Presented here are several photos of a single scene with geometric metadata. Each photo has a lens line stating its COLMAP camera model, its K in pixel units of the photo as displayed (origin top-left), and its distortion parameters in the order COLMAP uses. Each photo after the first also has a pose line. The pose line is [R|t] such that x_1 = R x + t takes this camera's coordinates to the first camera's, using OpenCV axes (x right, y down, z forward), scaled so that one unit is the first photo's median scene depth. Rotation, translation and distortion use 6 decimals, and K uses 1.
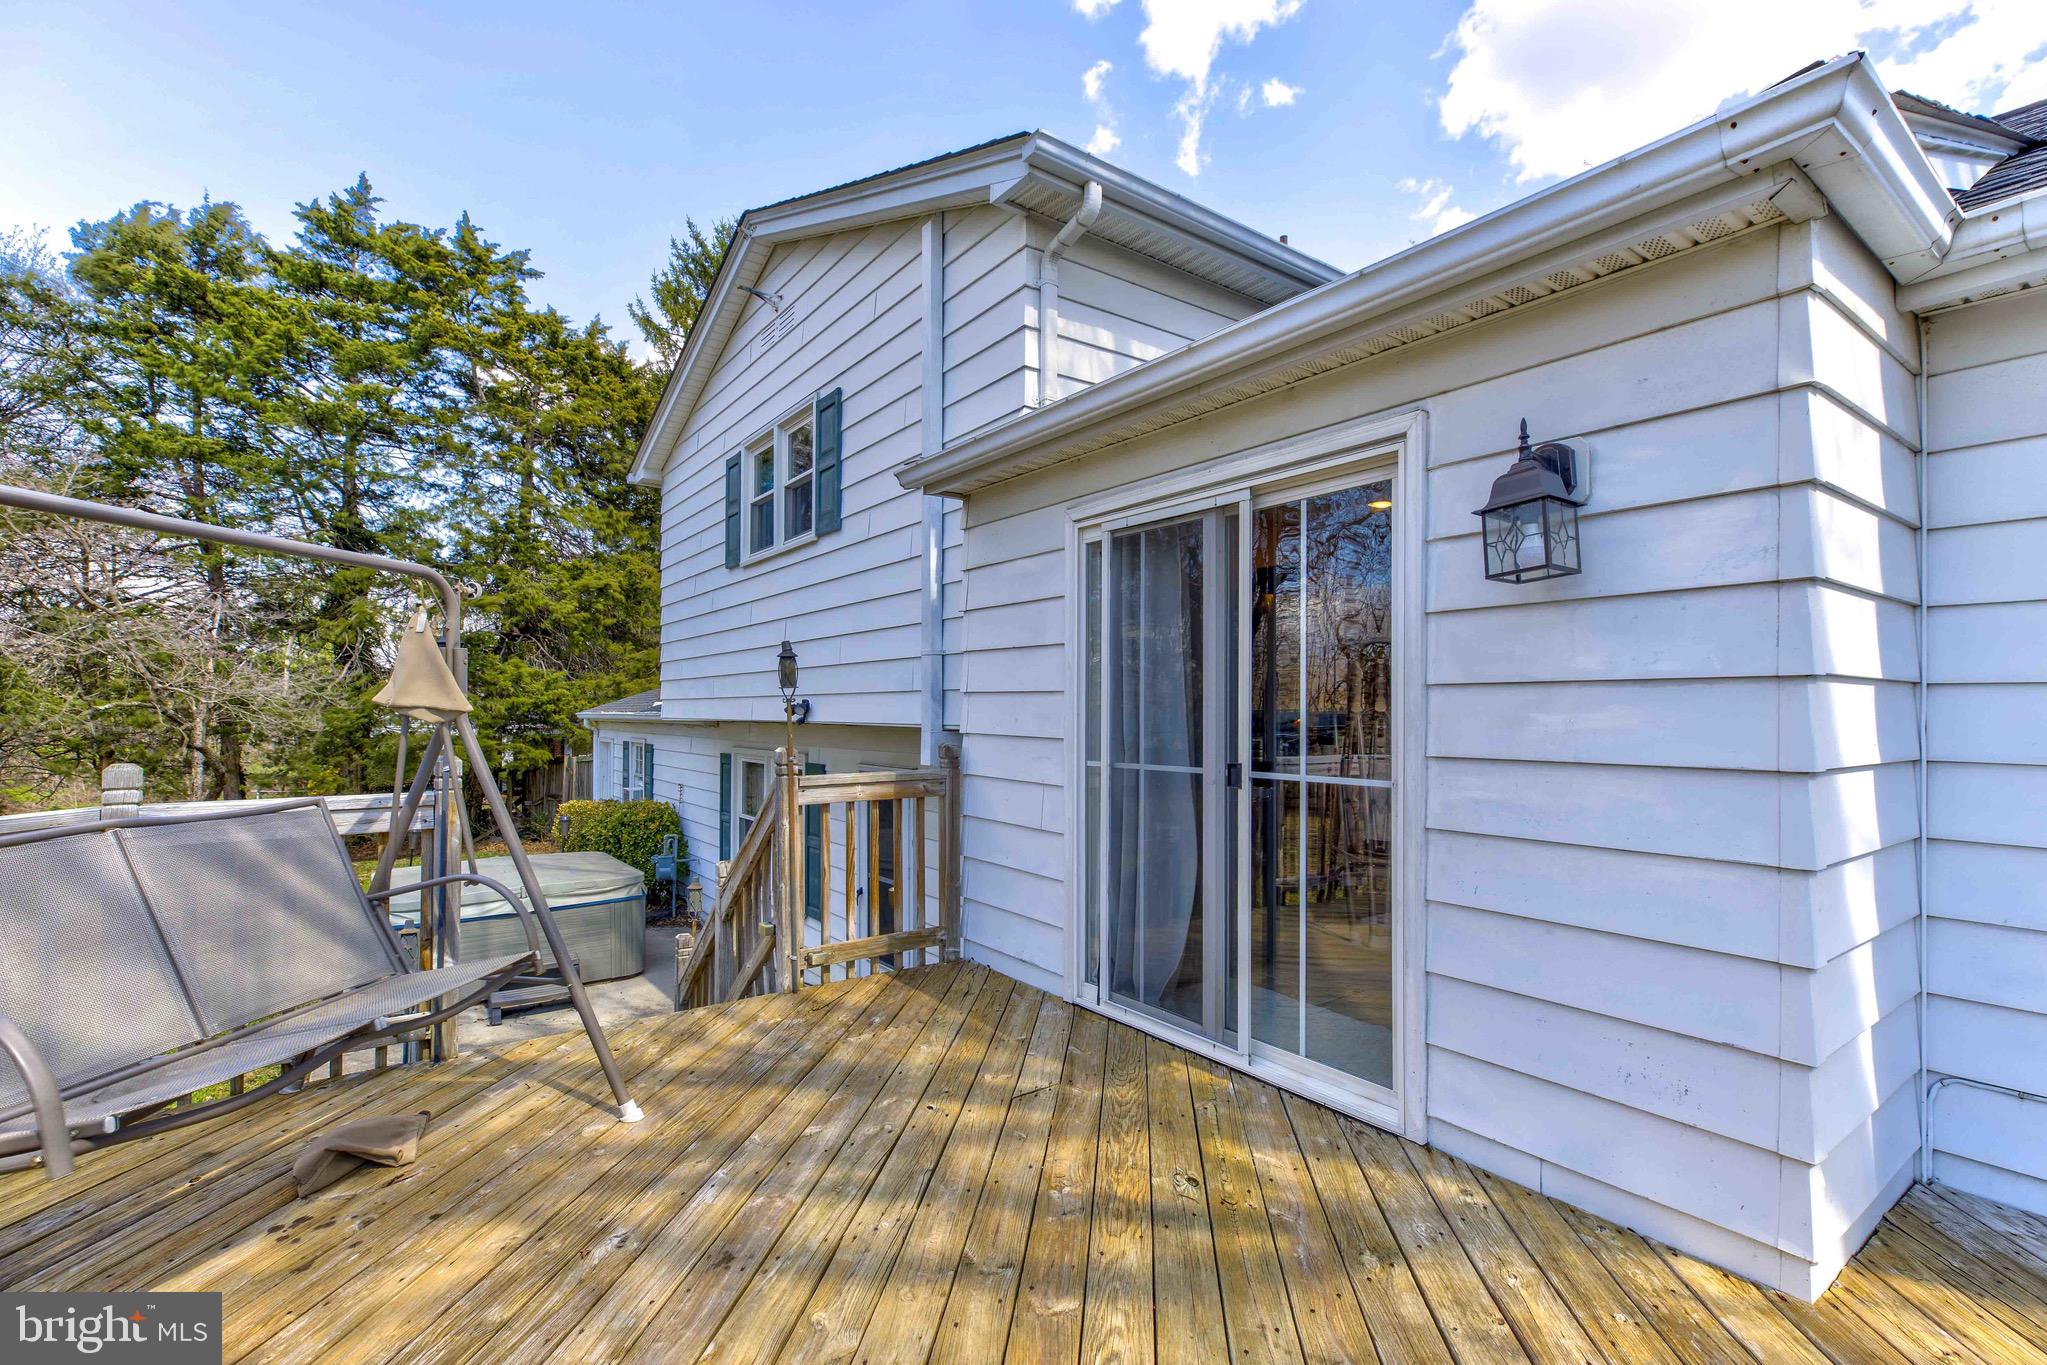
lens RADIAL K [[913.7, 0, 1019.5], [0, 913.7, 707.5], [0, 0, 1]] dist [0.001850, 0.000188]
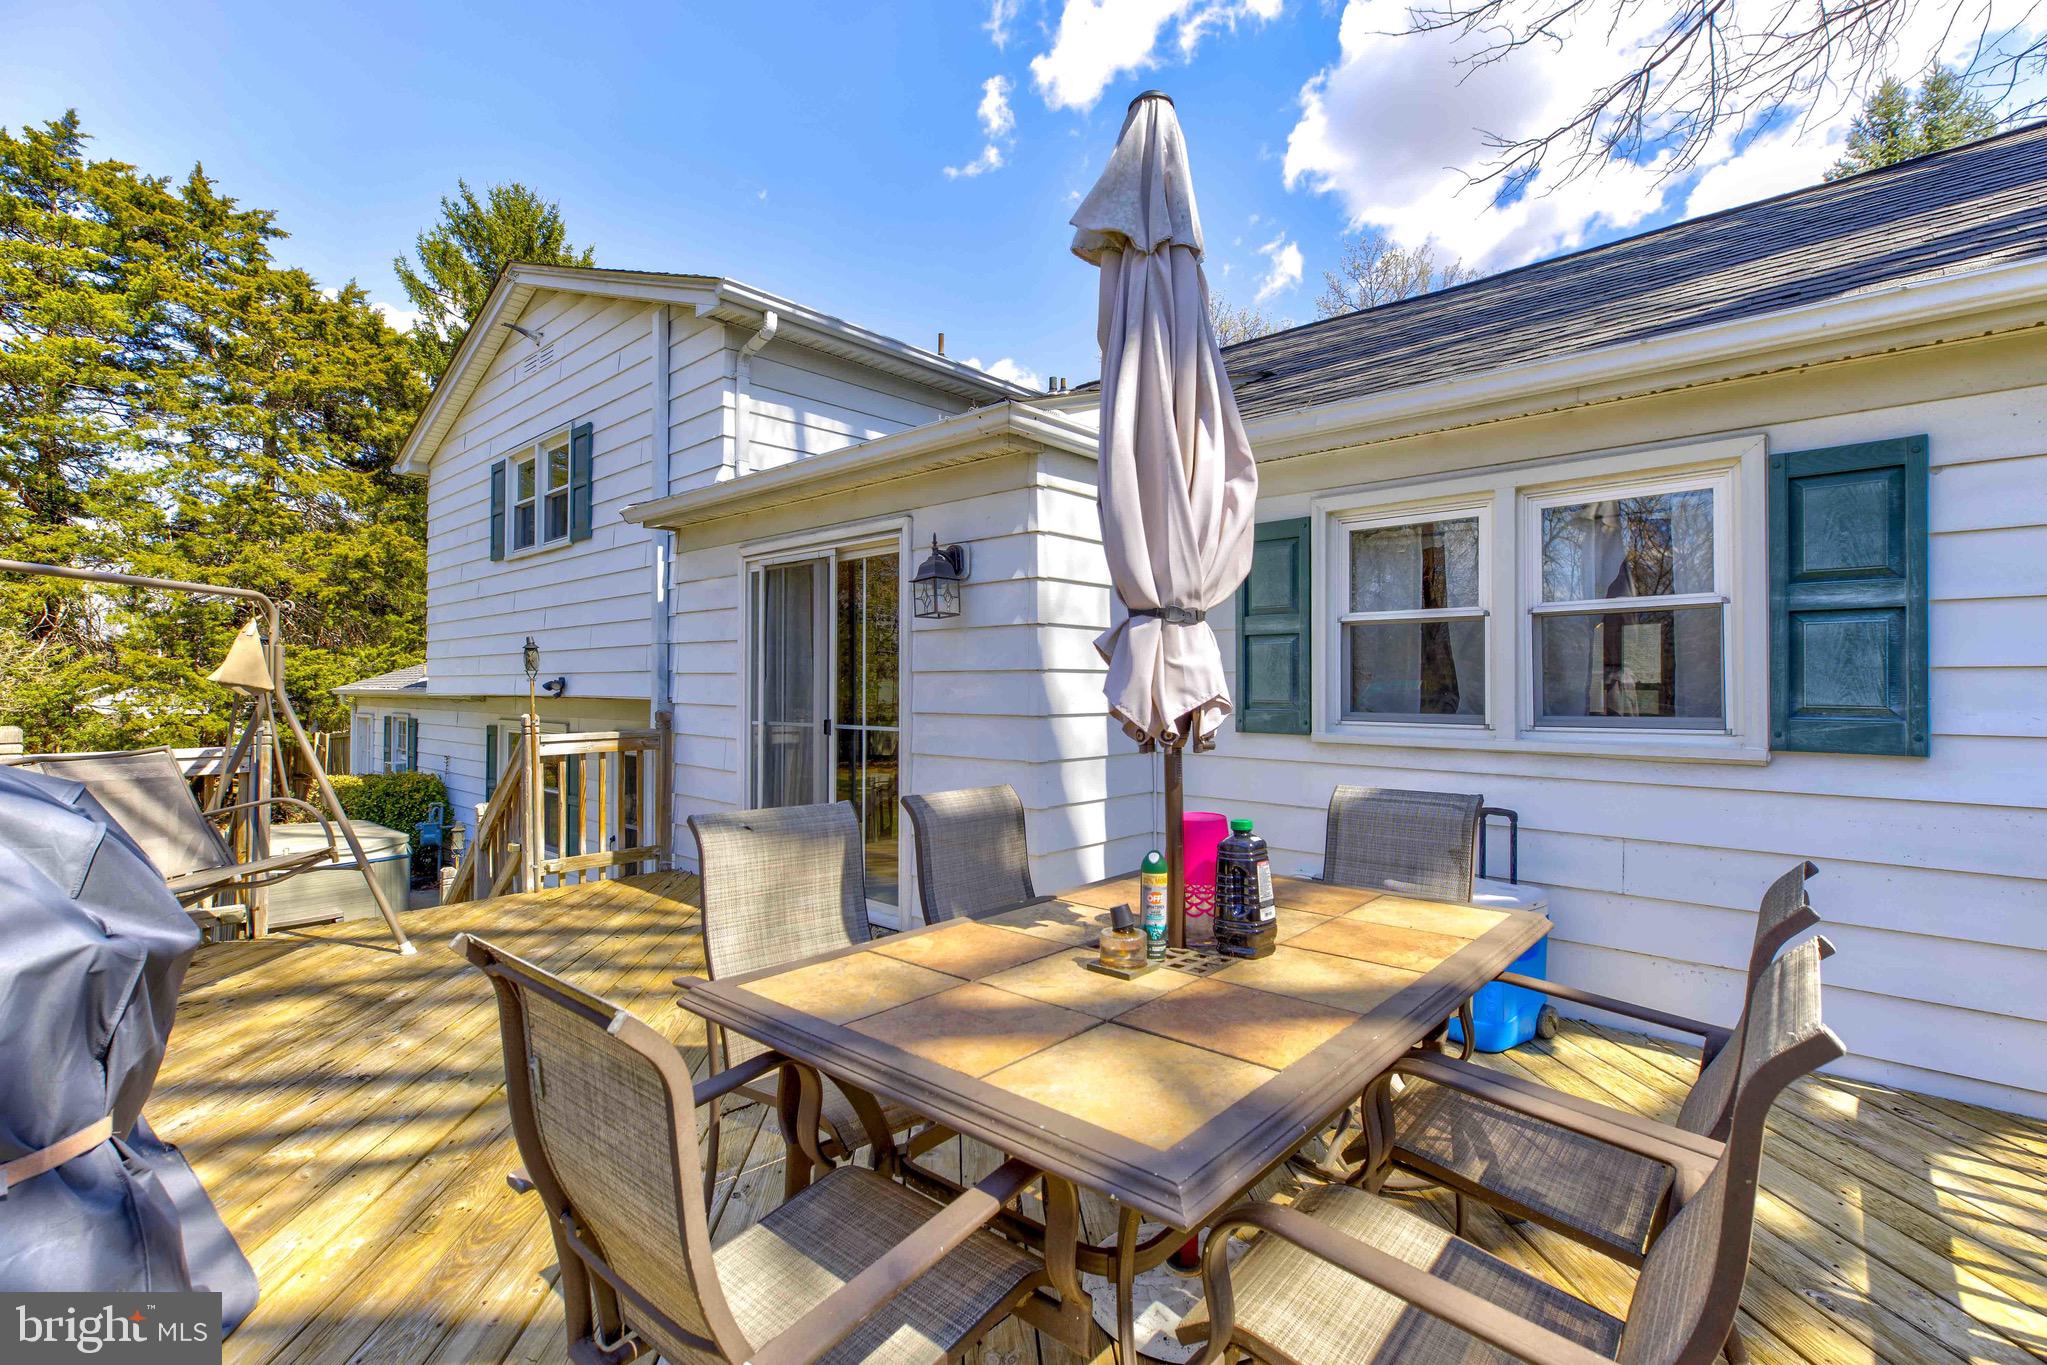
lens RADIAL K [[905.5, 0, 1023.5], [0, 905.5, 682.5], [0, 0, 1]] dist [0.000747, 0.000963]
pose [[0.978091, 0.001052, 0.208175, 0.100762], [-0.000752, 0.999999, -0.001522, -0.000651], [-0.208176, 0.001332, 0.978090, -0.260390]]
